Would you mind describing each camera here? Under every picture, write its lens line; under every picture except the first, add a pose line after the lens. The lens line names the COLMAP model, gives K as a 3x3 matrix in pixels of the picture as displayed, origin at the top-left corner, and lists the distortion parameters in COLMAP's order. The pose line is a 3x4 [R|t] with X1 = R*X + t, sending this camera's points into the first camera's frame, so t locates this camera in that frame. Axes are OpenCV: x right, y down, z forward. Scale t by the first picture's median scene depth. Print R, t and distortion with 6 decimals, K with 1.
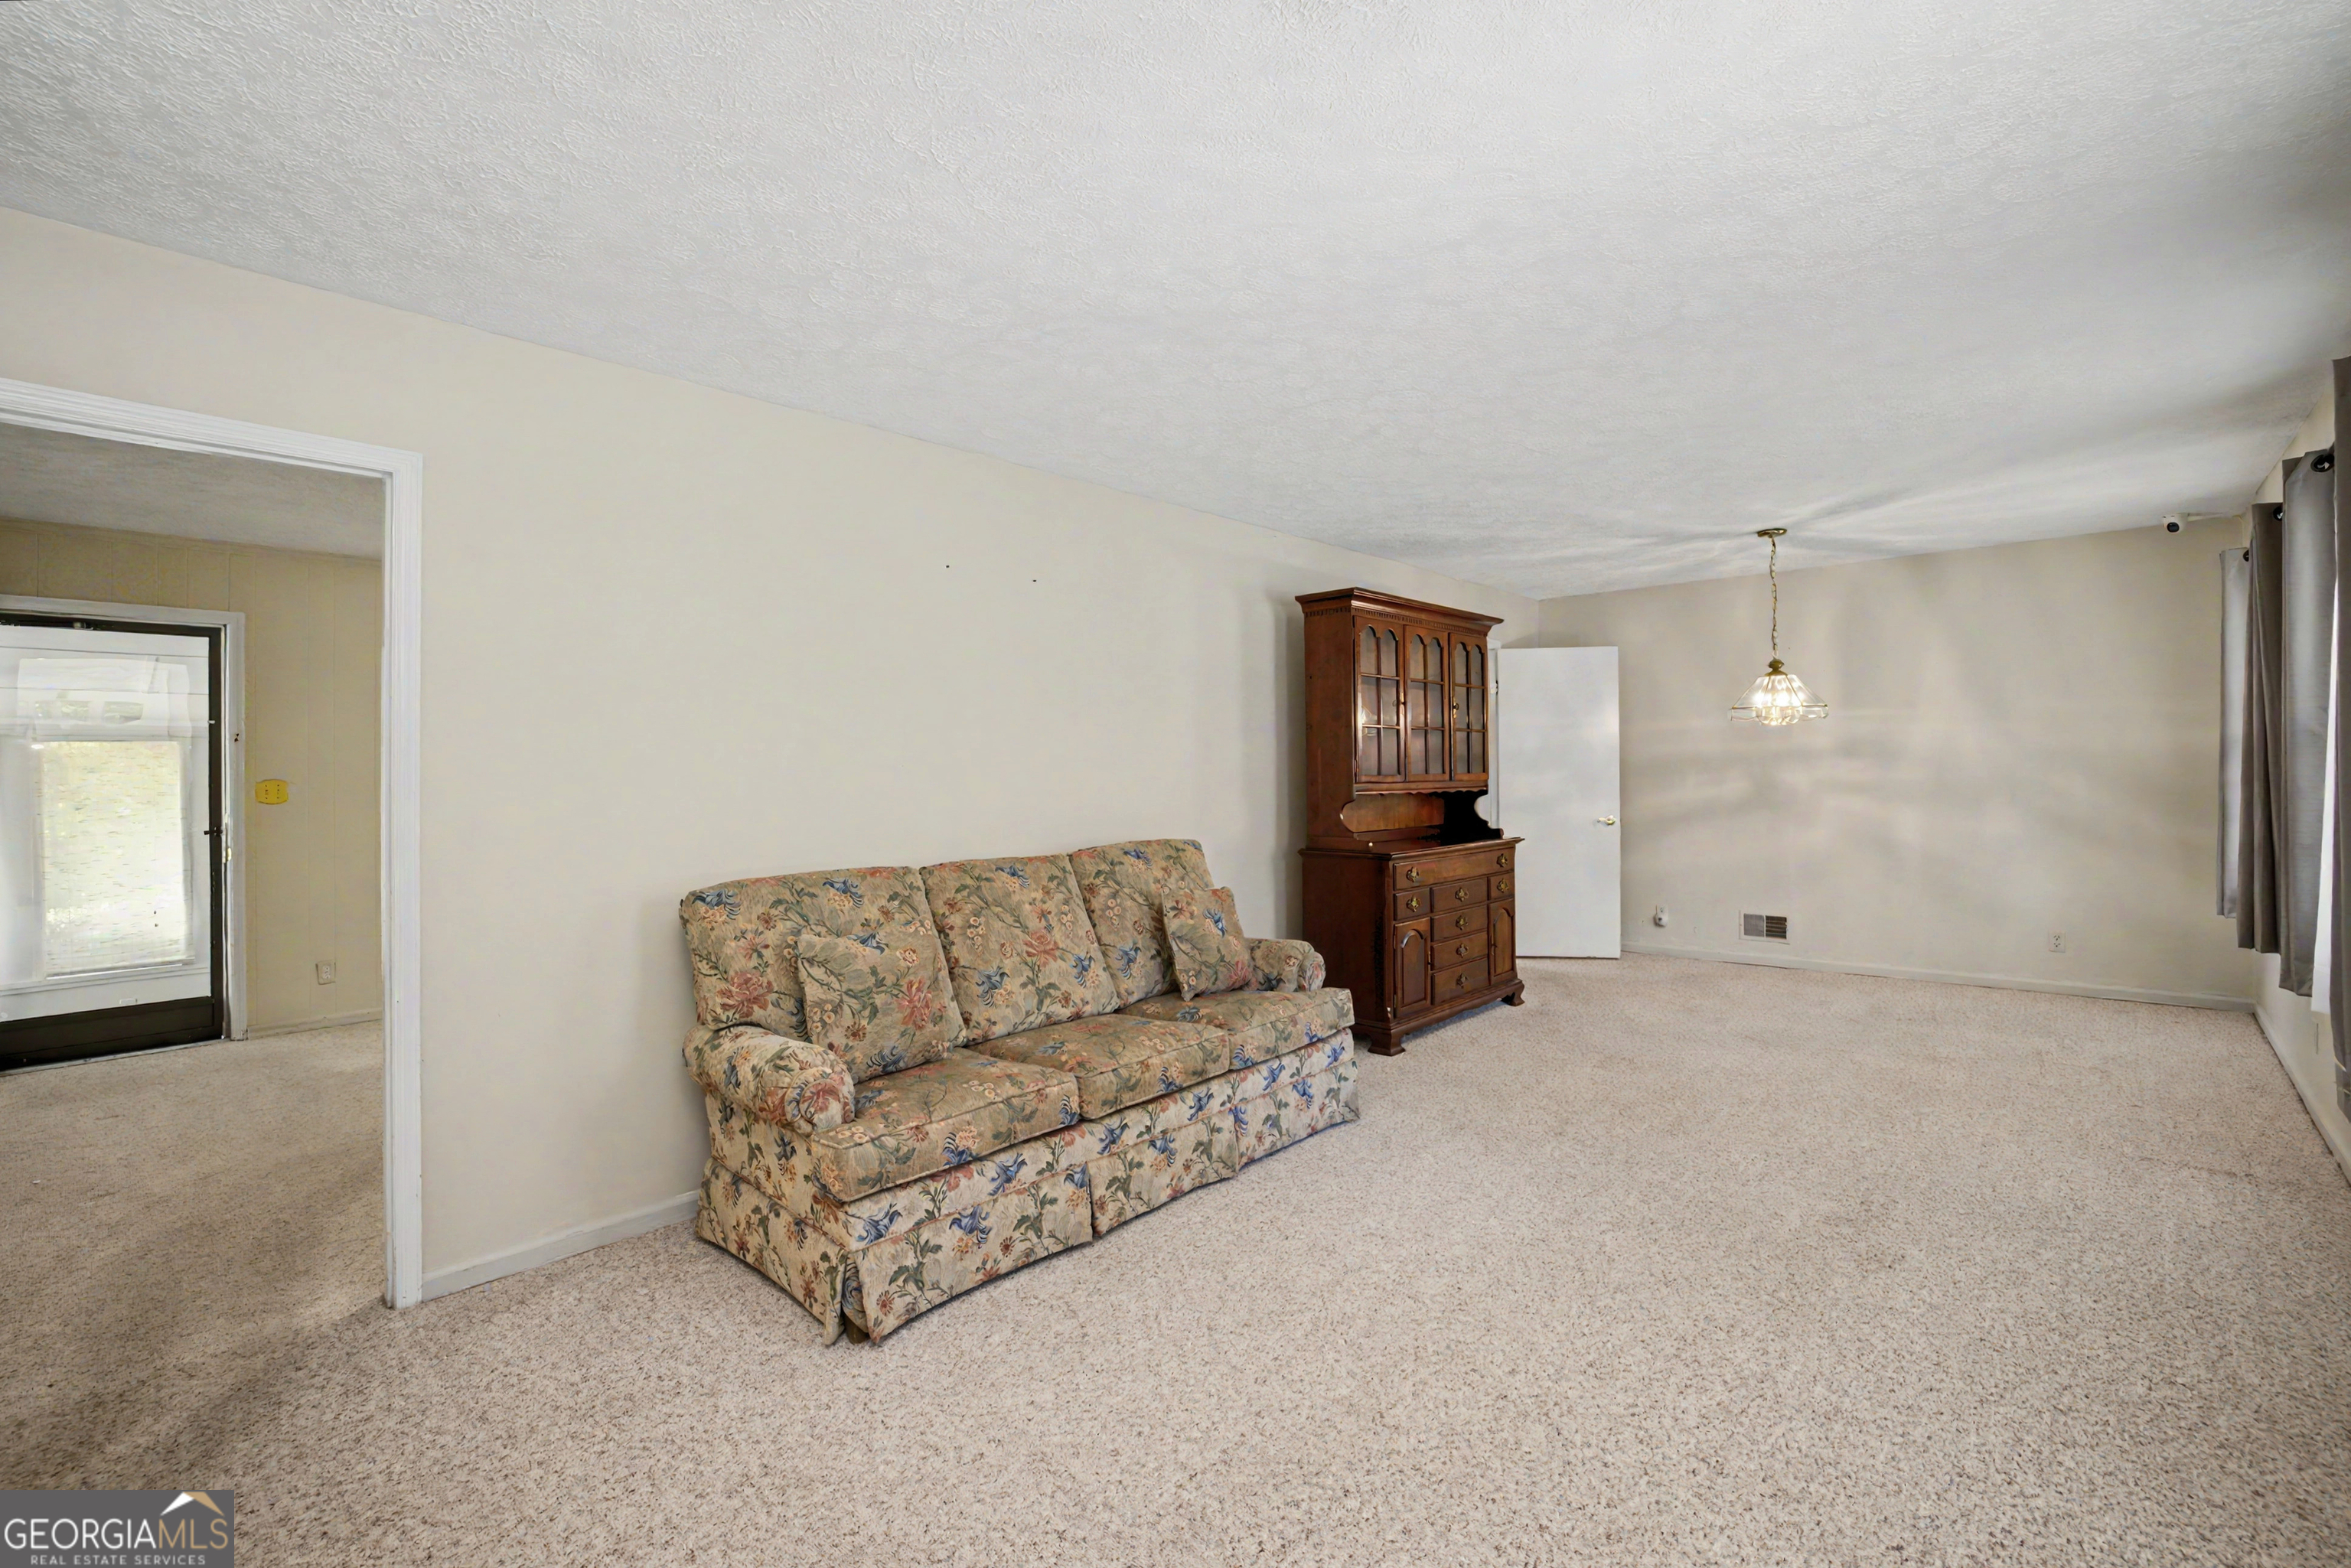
lens RADIAL K [[1047.8, 0, 1156.7], [0, 1047.8, 766.9], [0, 0, 1]] dist [-0.035443, 0.009096]
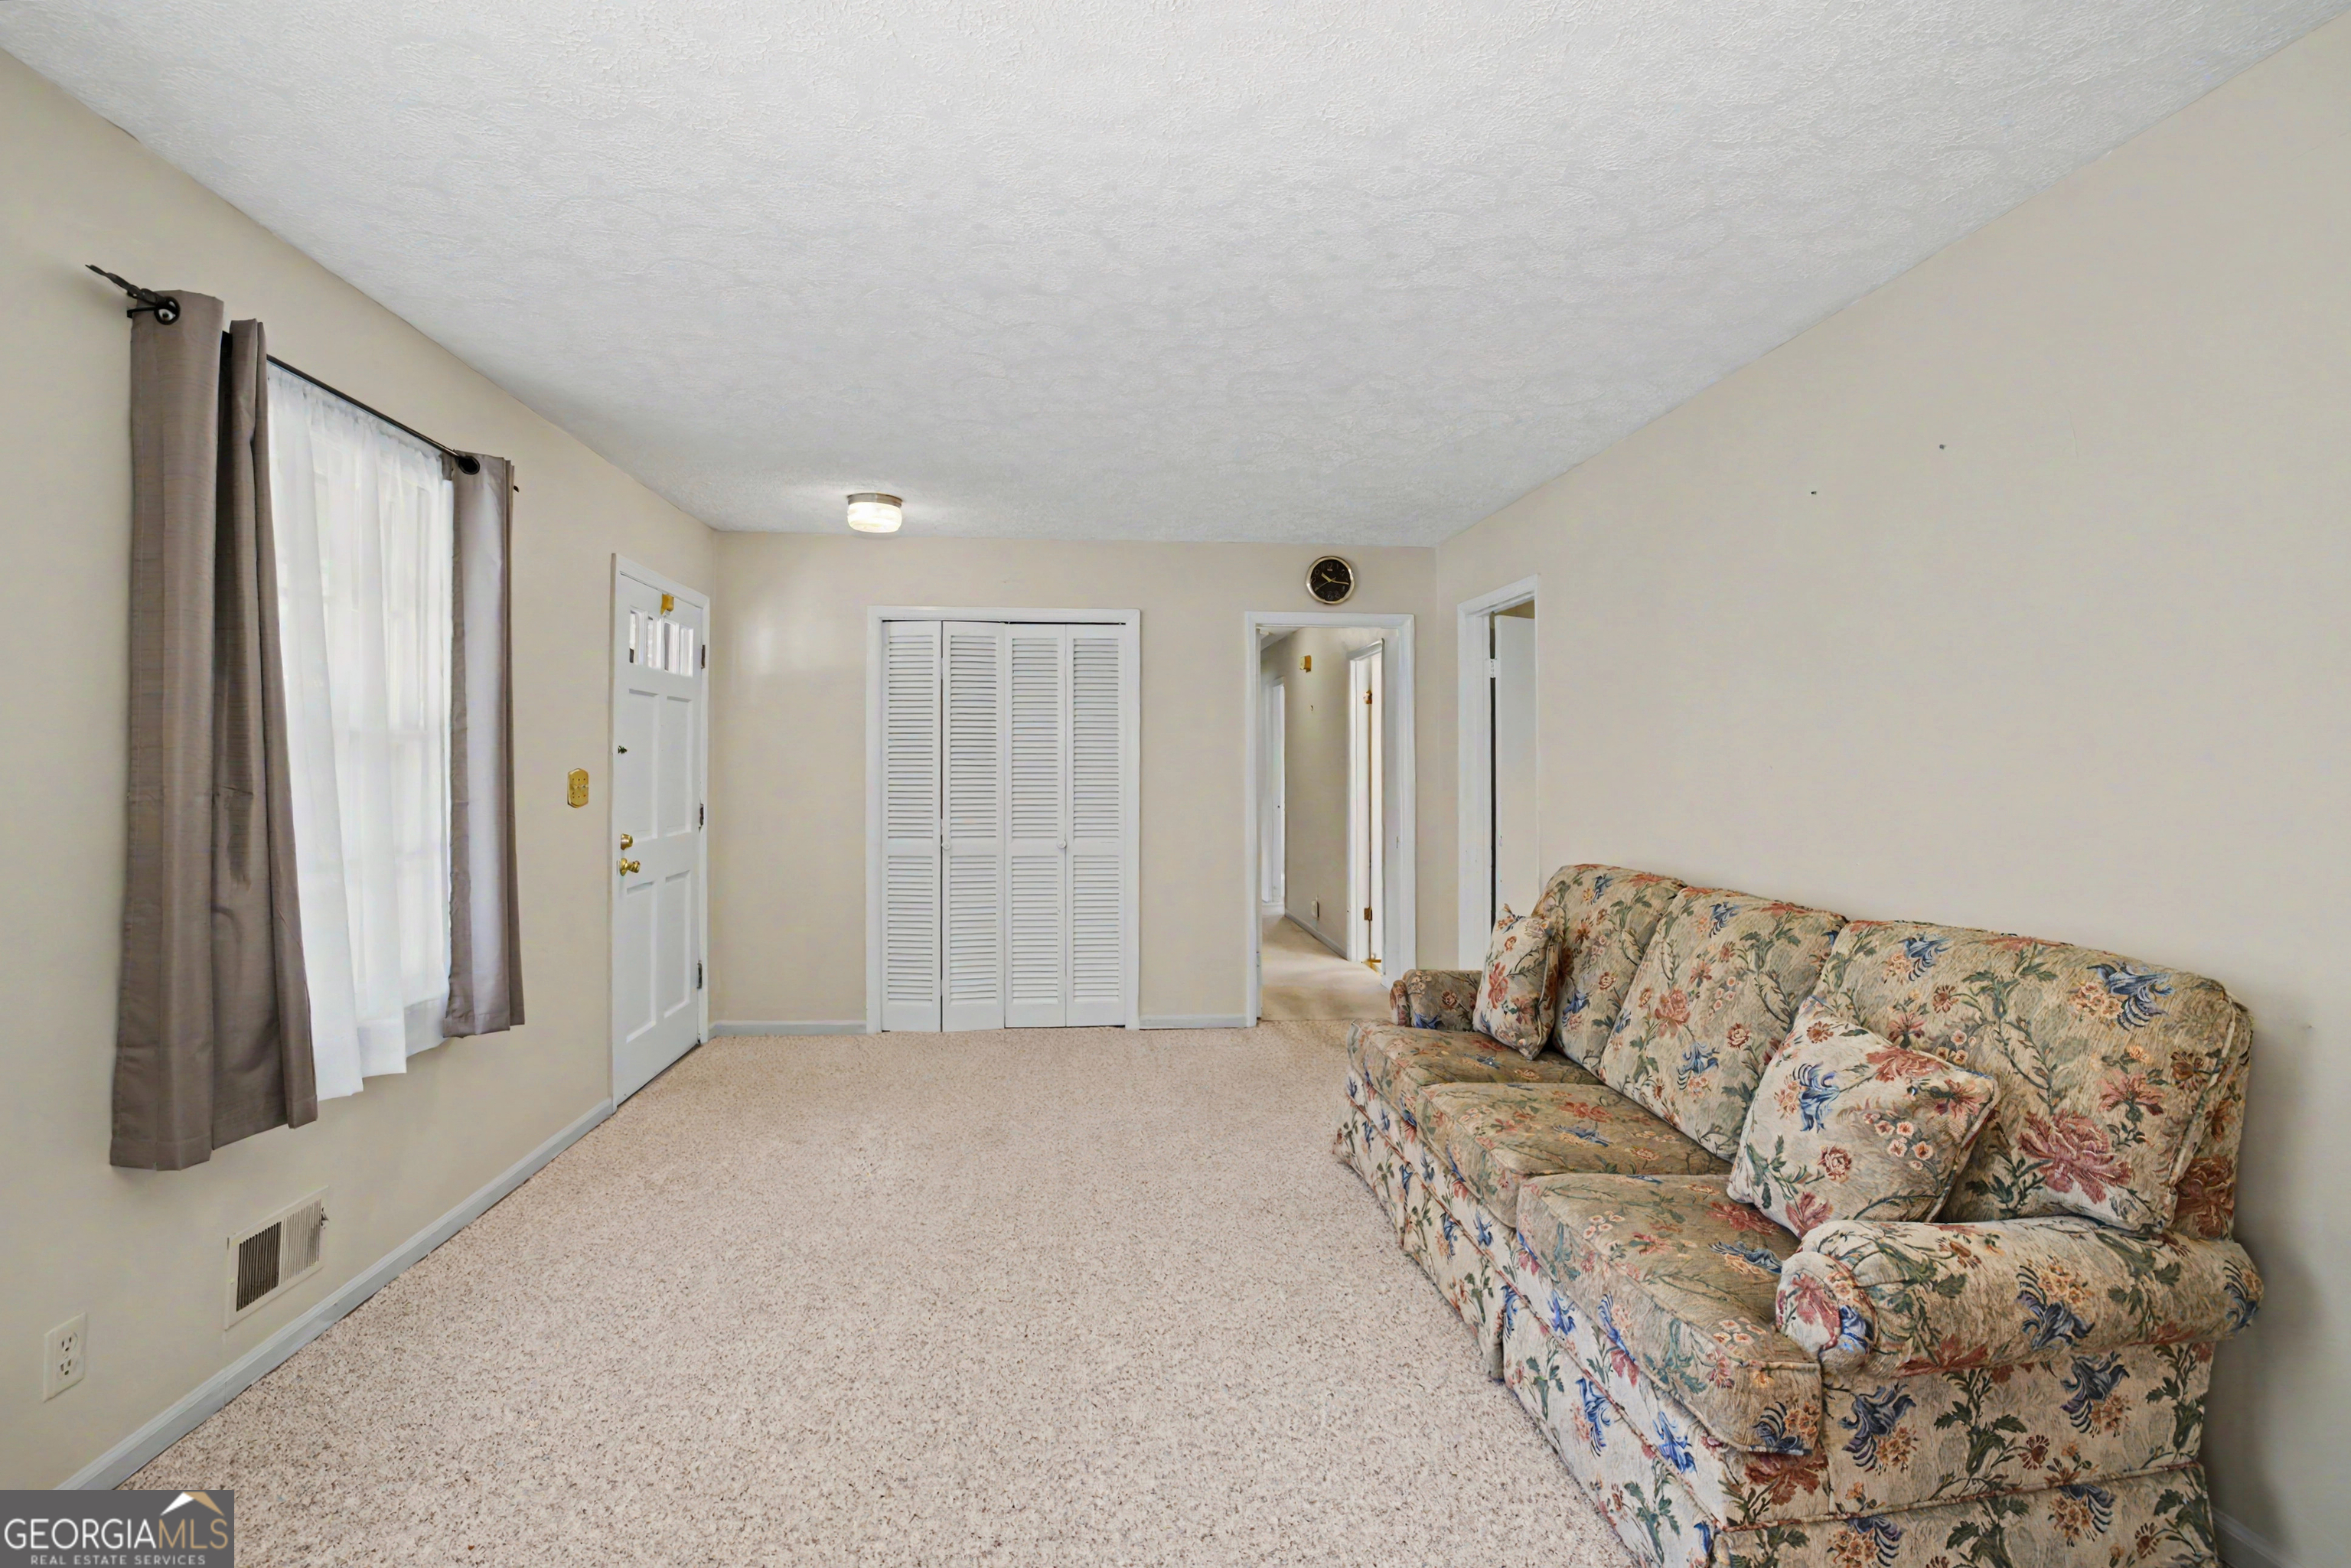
lens RADIAL K [[1047.8, 0, 1171.5], [0, 1047.8, 749.1], [0, 0, 1]] dist [-0.035443, 0.009096]
pose [[-0.659250, -0.002257, -0.751920, 0.433774], [0.004528, 0.999965, -0.006972, -0.007212], [0.751910, -0.008000, -0.659217, 0.781556]]
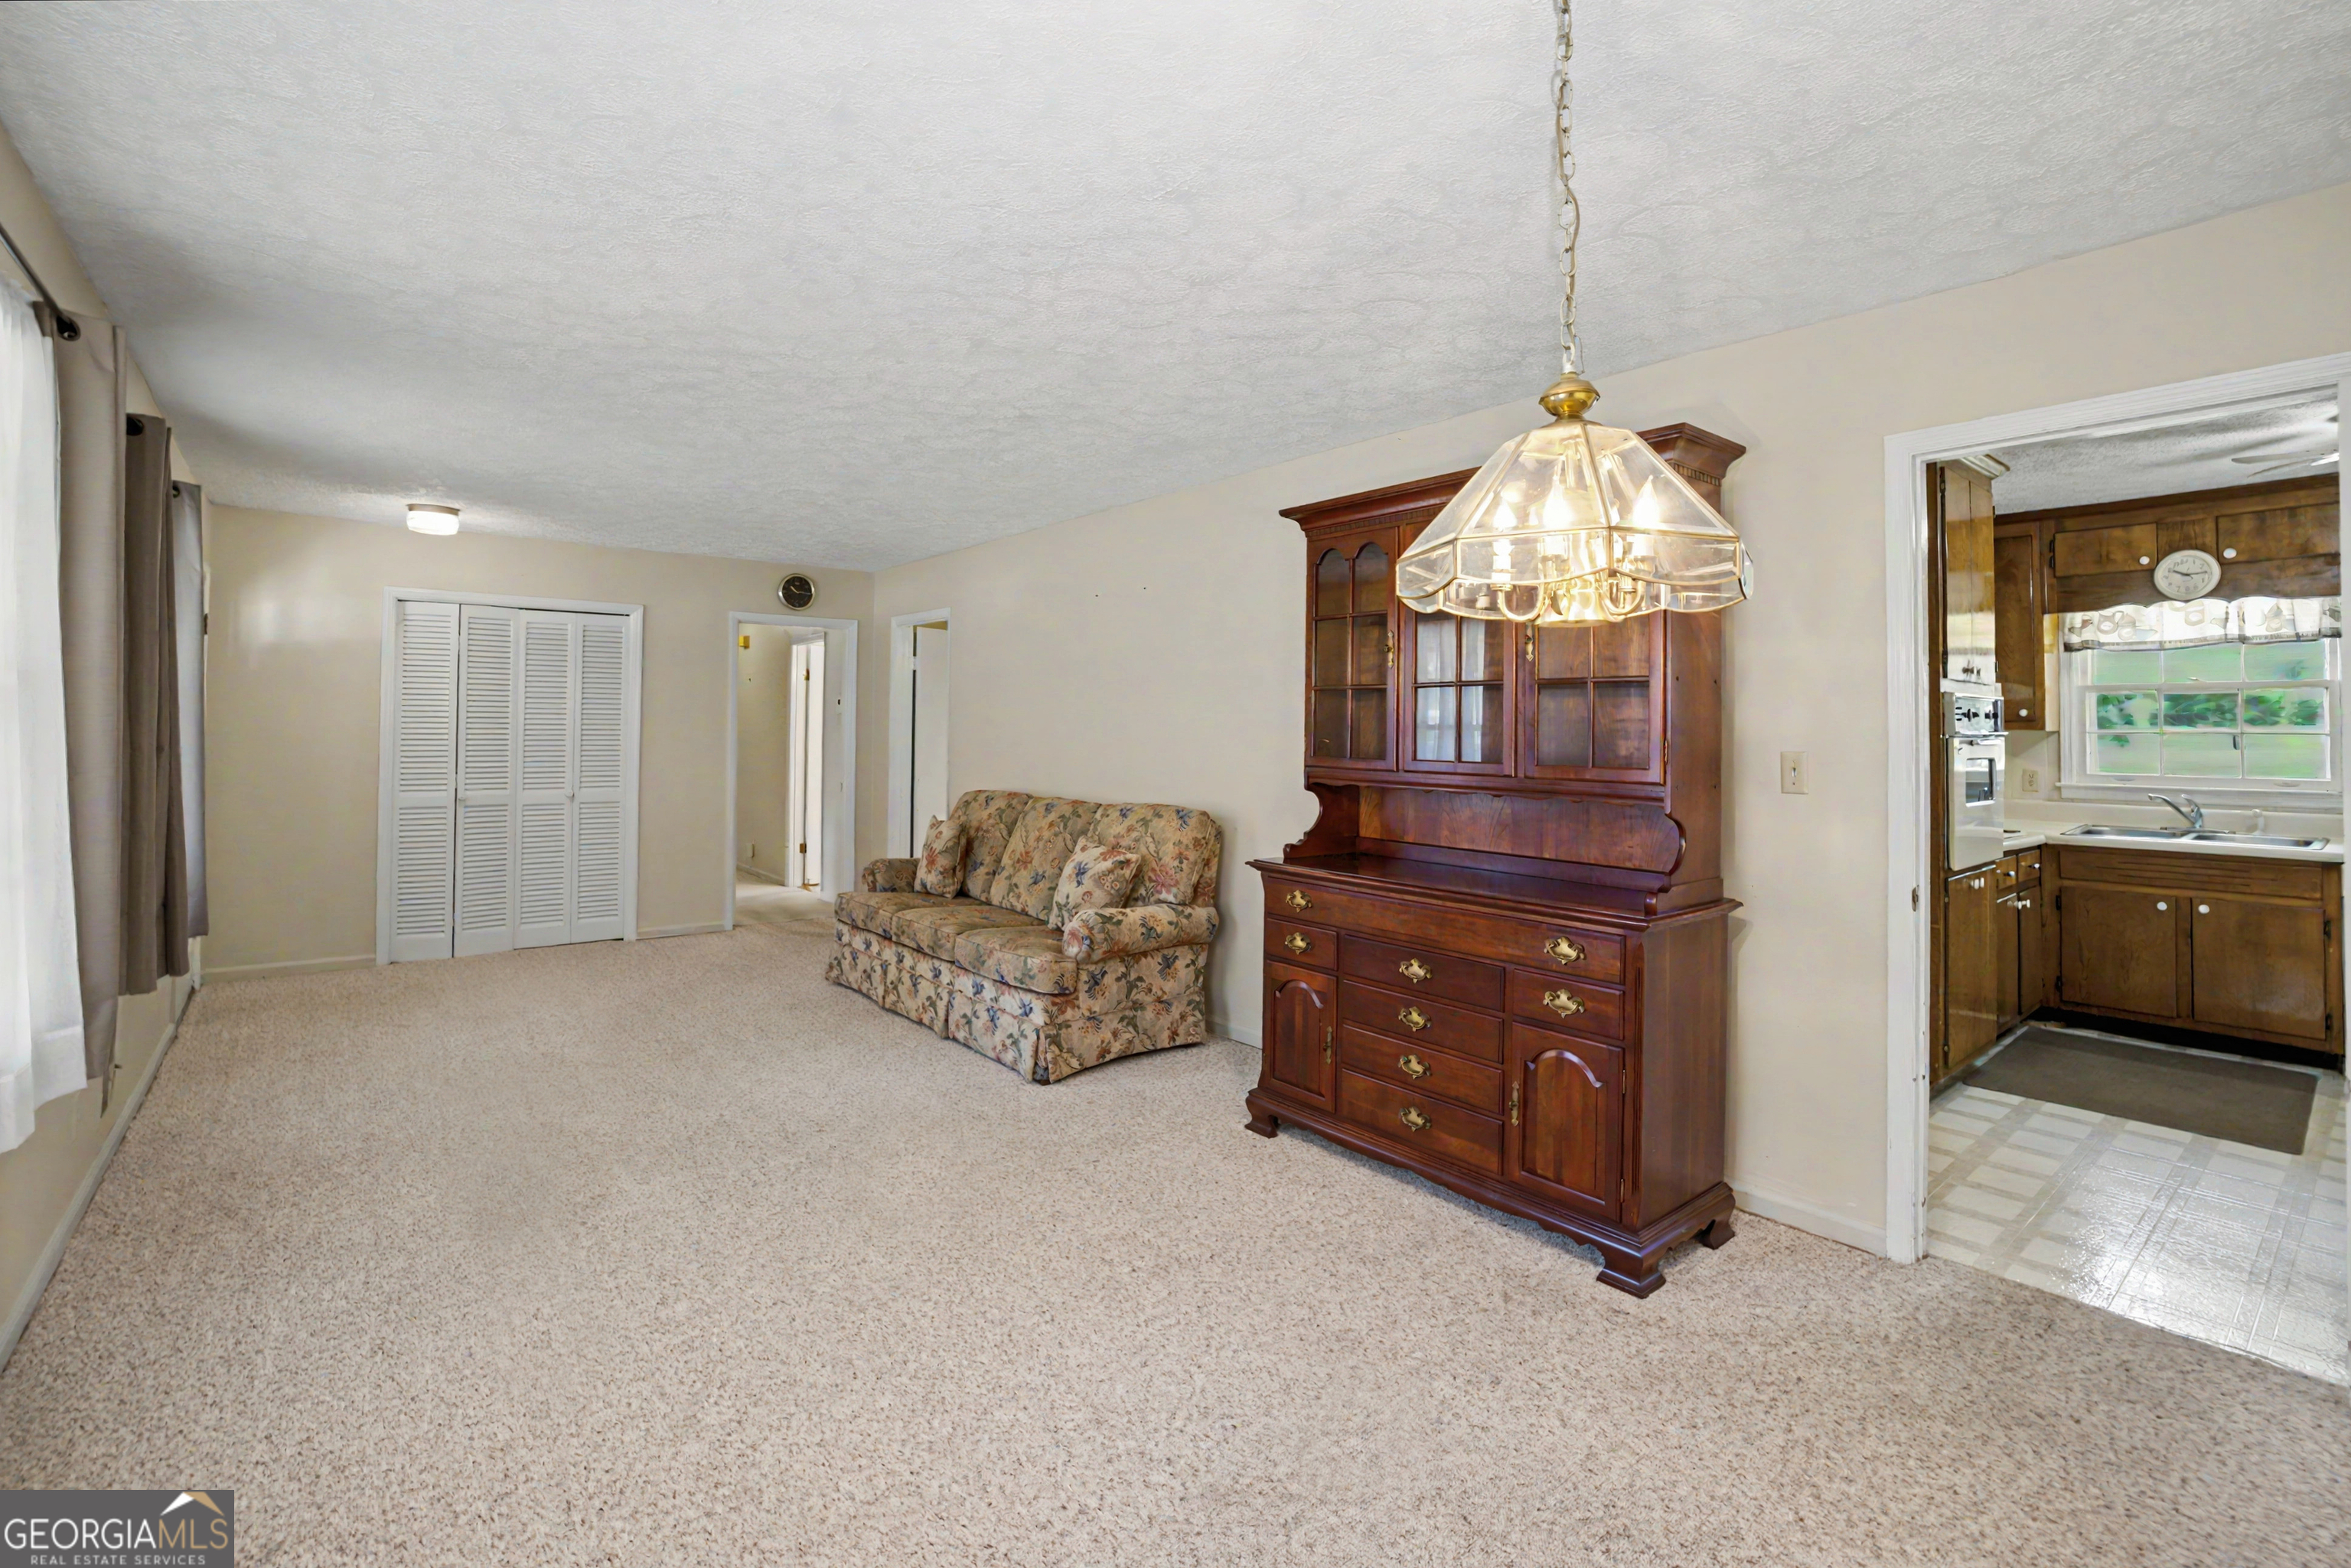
lens RADIAL K [[1047.8, 0, 1155.0], [0, 1047.8, 703.9], [0, 0, 1]] dist [-0.035443, 0.009096]
pose [[-0.150445, -0.015741, -0.988493, 0.837822], [-0.007522, 0.999863, -0.014777, -0.014604], [0.988590, 0.005212, -0.150542, 0.895302]]
